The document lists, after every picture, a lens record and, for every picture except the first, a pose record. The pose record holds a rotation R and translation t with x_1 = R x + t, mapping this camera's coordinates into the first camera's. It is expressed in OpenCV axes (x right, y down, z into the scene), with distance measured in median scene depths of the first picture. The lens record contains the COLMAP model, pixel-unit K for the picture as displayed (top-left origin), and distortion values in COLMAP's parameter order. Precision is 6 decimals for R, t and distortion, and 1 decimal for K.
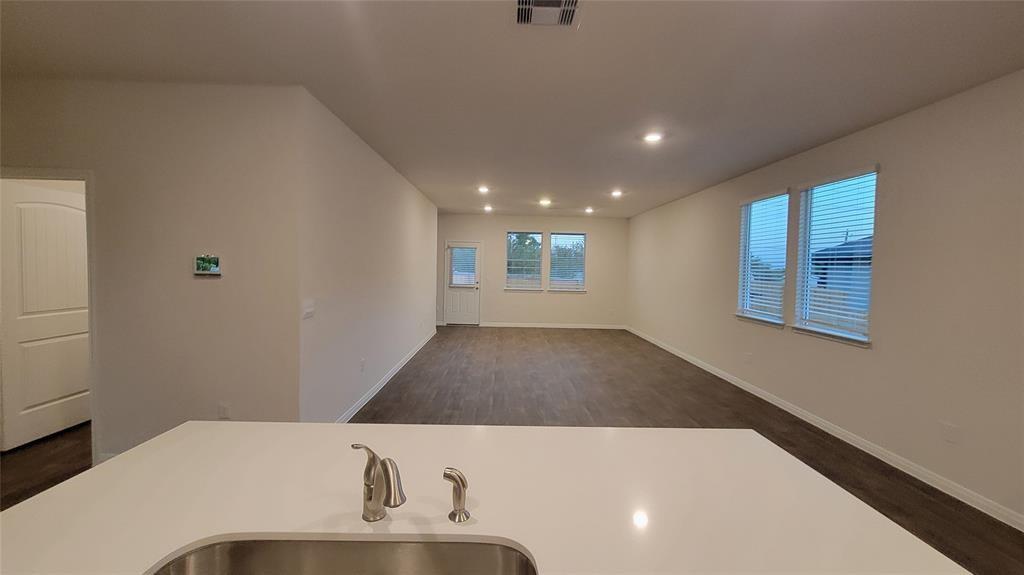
lens RADIAL K [[408.5, 0, 509.2], [0, 408.5, 288.6], [0, 0, 1]] dist [-0.017083, -0.000080]
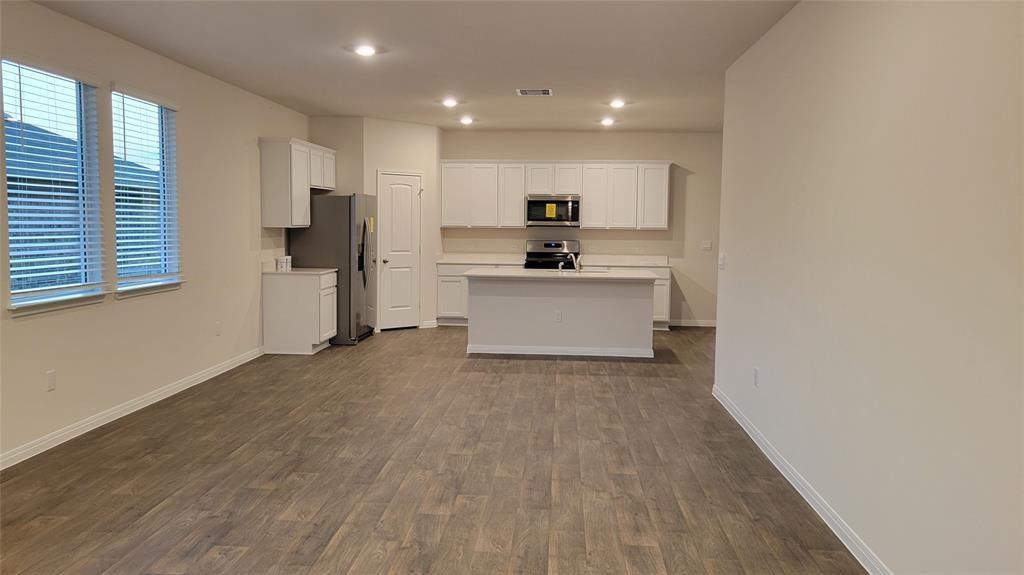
lens RADIAL K [[740.6, 0, 508.5], [0, 740.6, 284.3], [0, 0, 1]] dist [0.003186, 0.000067]
pose [[-0.994730, -0.039831, 0.094476, -0.066170], [-0.026690, 0.990283, 0.136482, -0.096642], [-0.098995, 0.133241, -0.986127, 1.976251]]
